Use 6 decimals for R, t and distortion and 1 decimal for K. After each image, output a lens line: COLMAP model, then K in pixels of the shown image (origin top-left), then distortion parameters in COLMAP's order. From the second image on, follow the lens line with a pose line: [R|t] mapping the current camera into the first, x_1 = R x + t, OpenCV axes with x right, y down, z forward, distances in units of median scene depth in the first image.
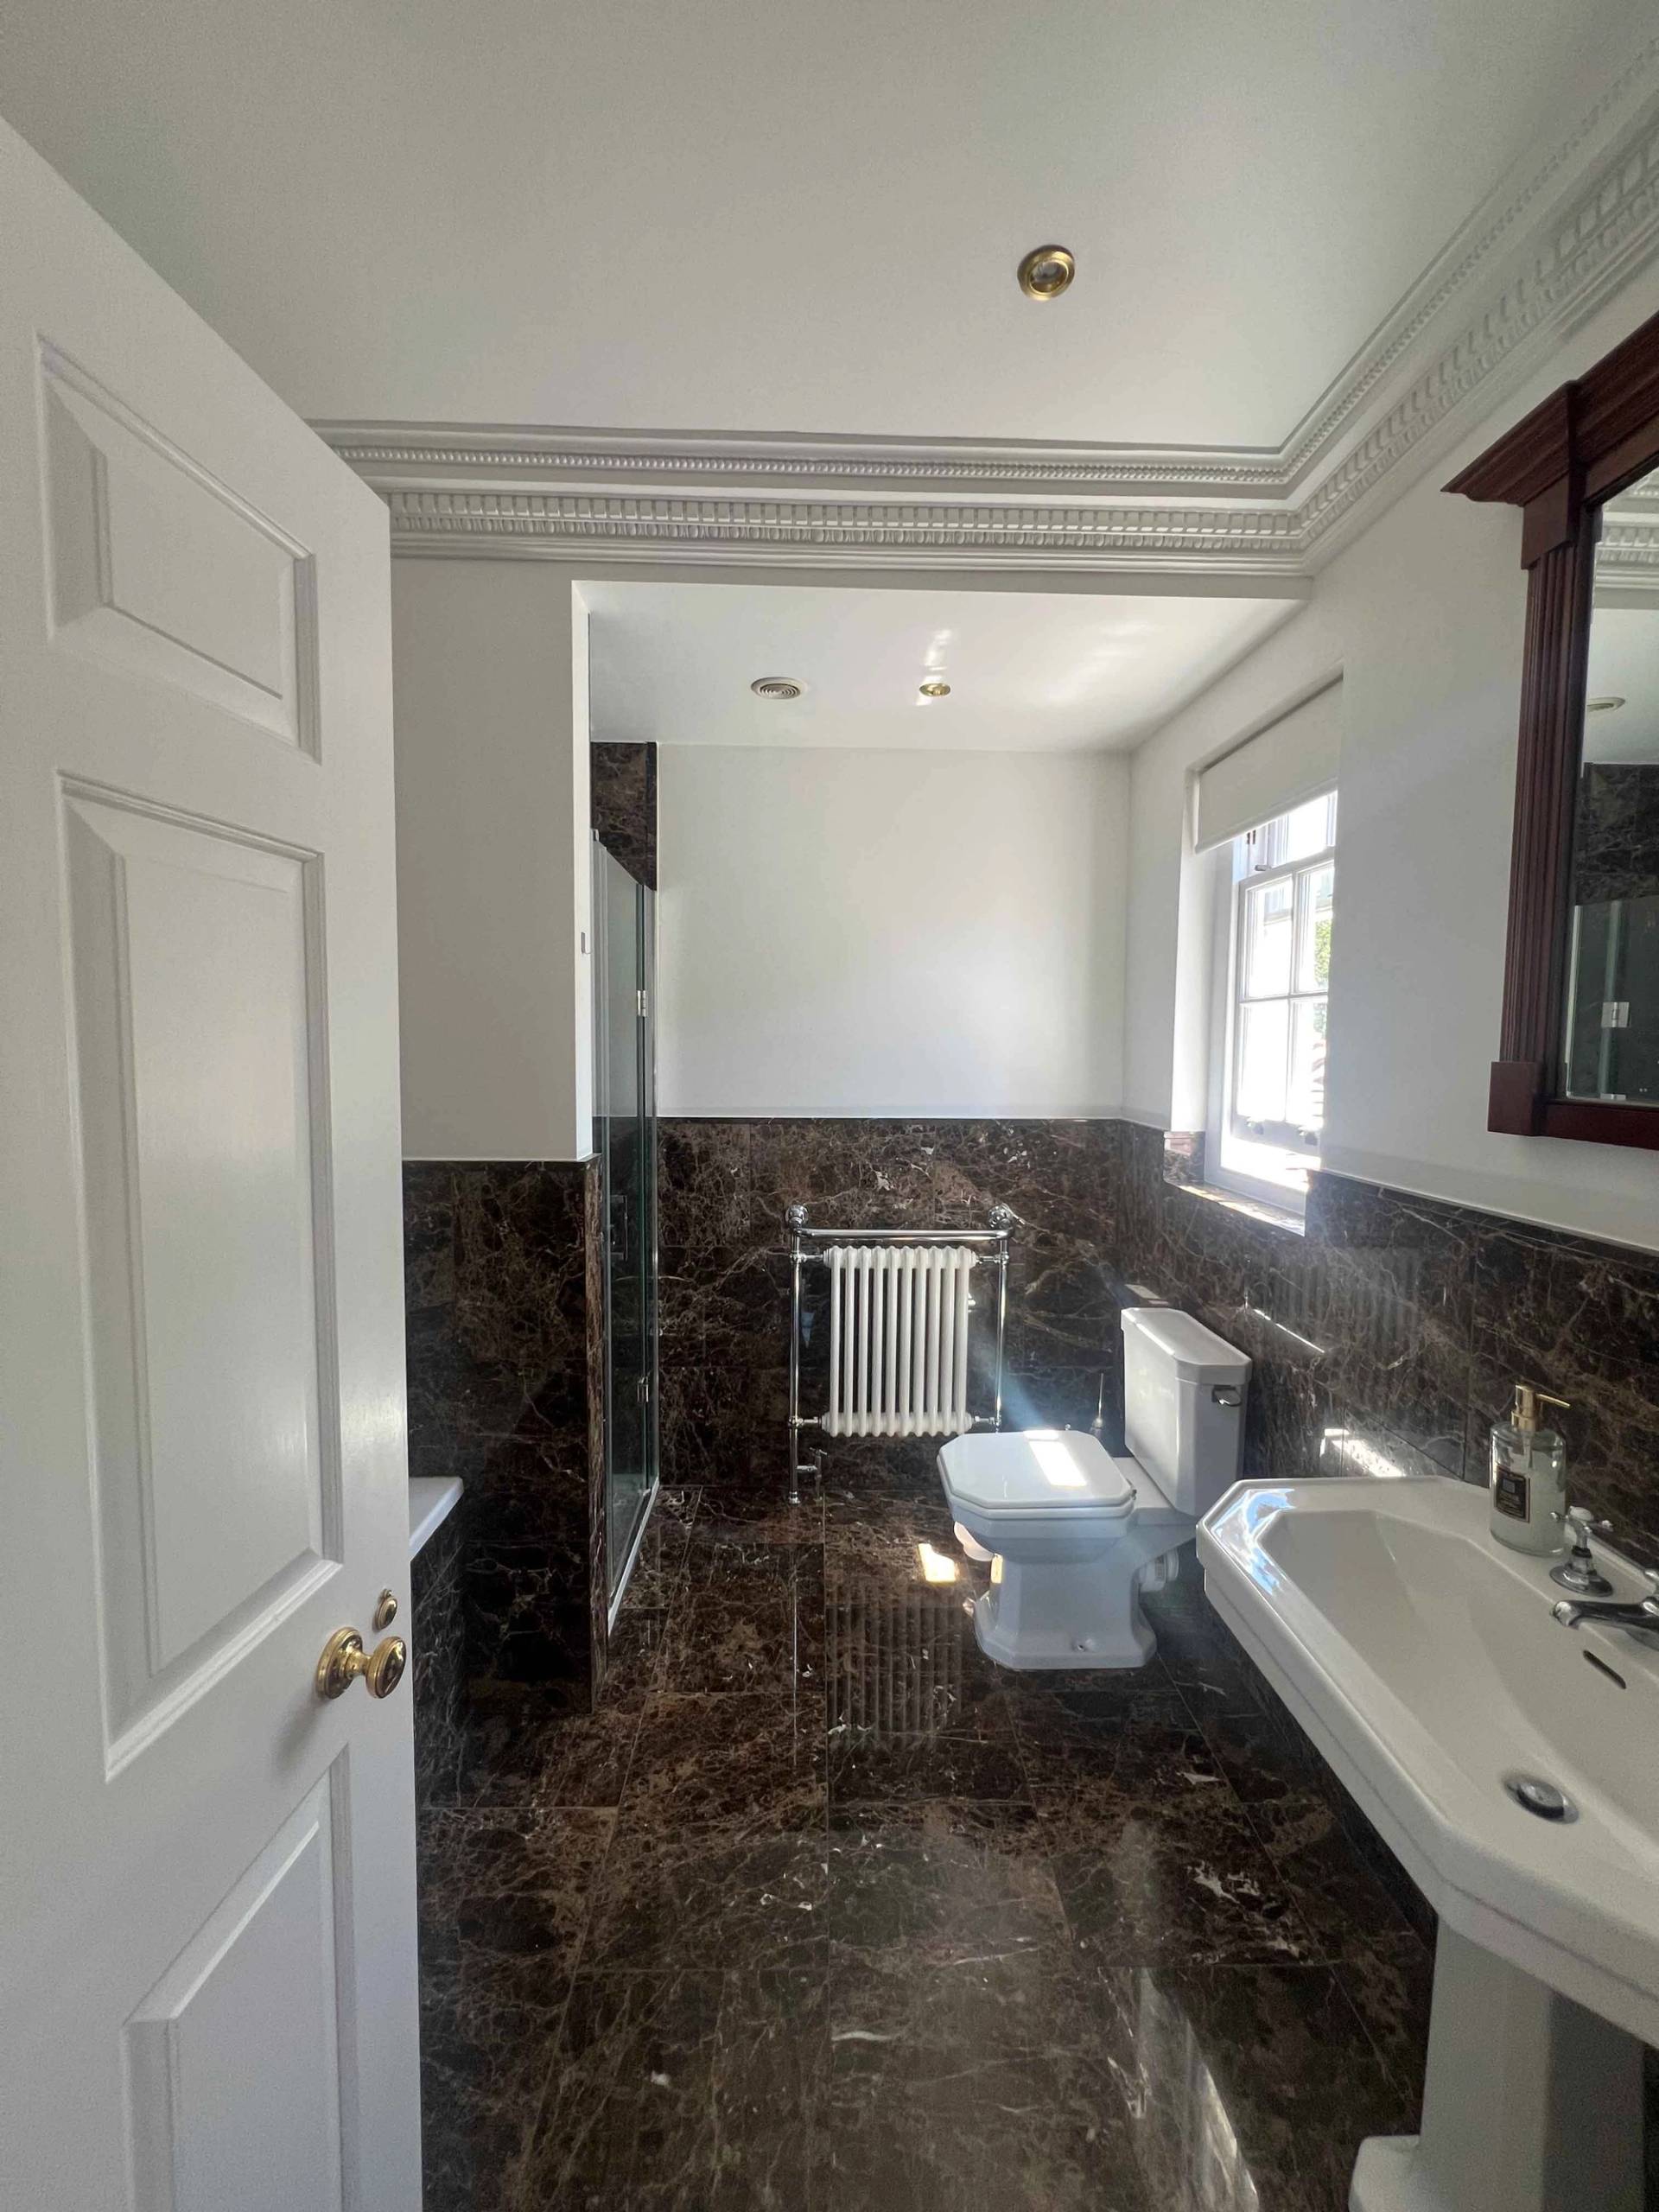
lens RADIAL K [[890.6, 0, 825.8], [0, 890.6, 1106.2], [0, 0, 1]] dist [-0.007971, 0.003048]
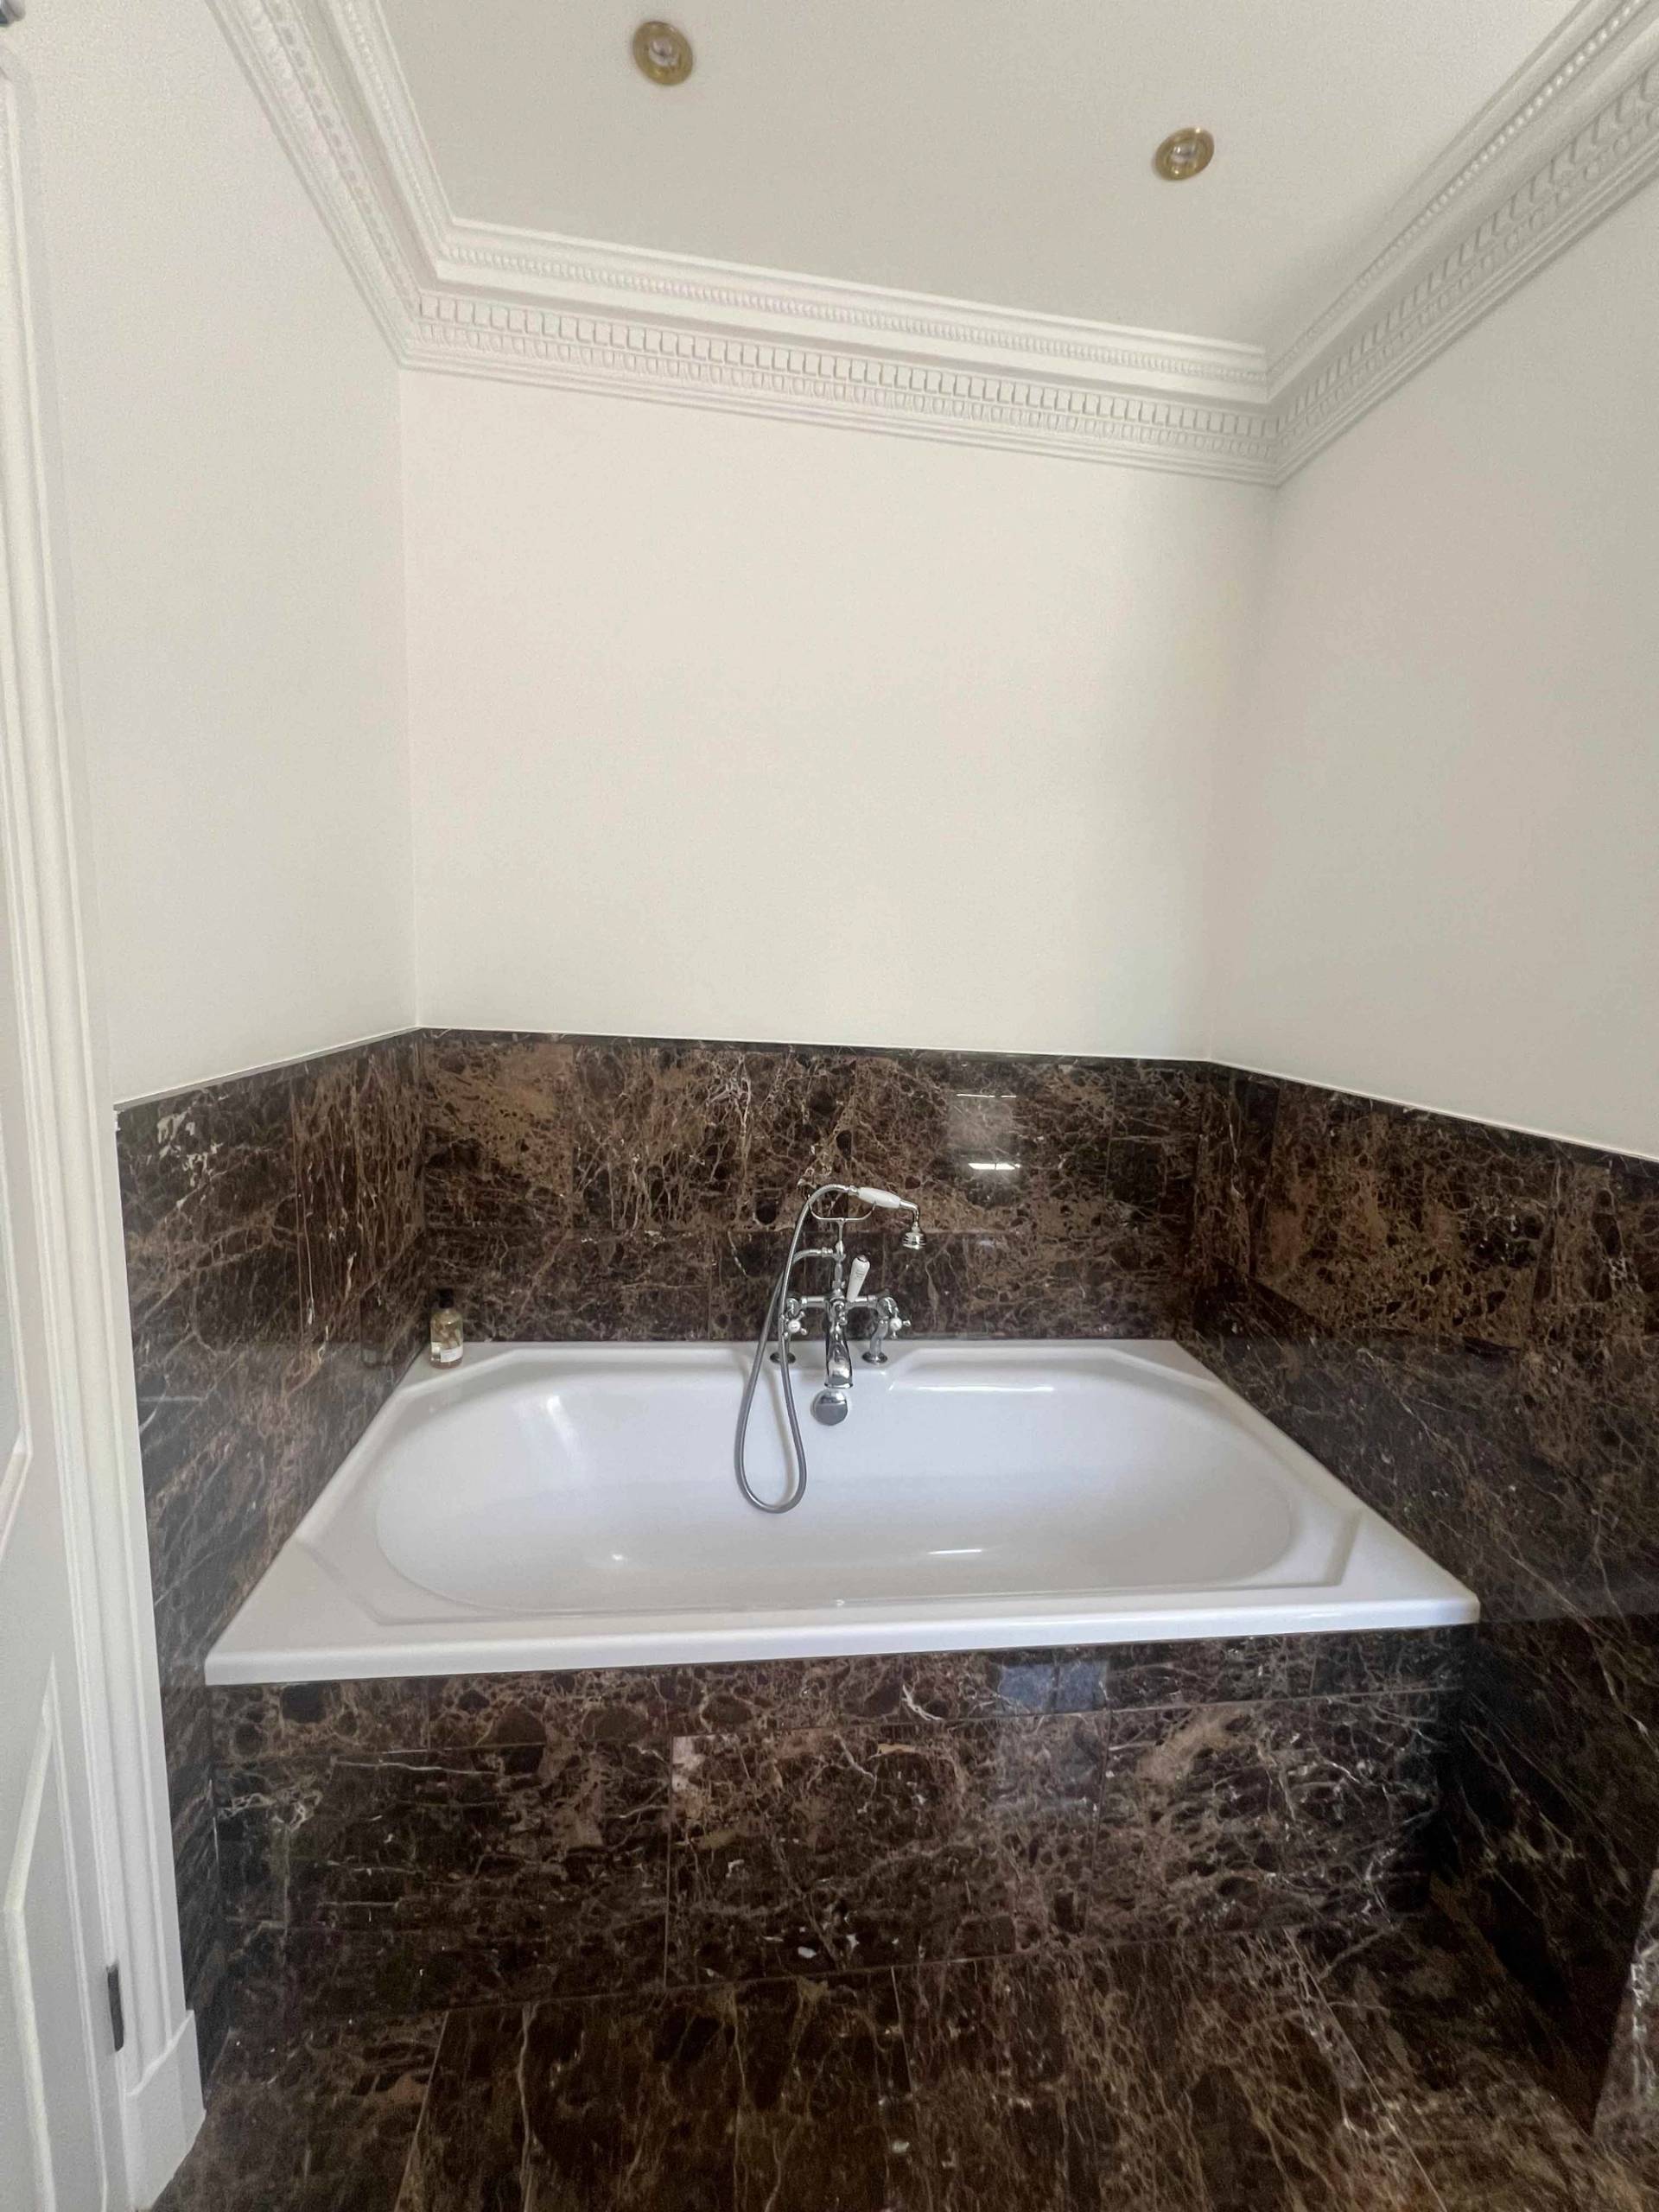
lens RADIAL K [[890.6, 0, 826.7], [0, 890.6, 1099.5], [0, 0, 1]] dist [-0.007971, 0.003048]
pose [[0.109850, 0.156760, -0.981509, 0.143775], [-0.118338, 0.982524, 0.143677, 0.002895], [0.986878, 0.100367, 0.126481, 0.389310]]
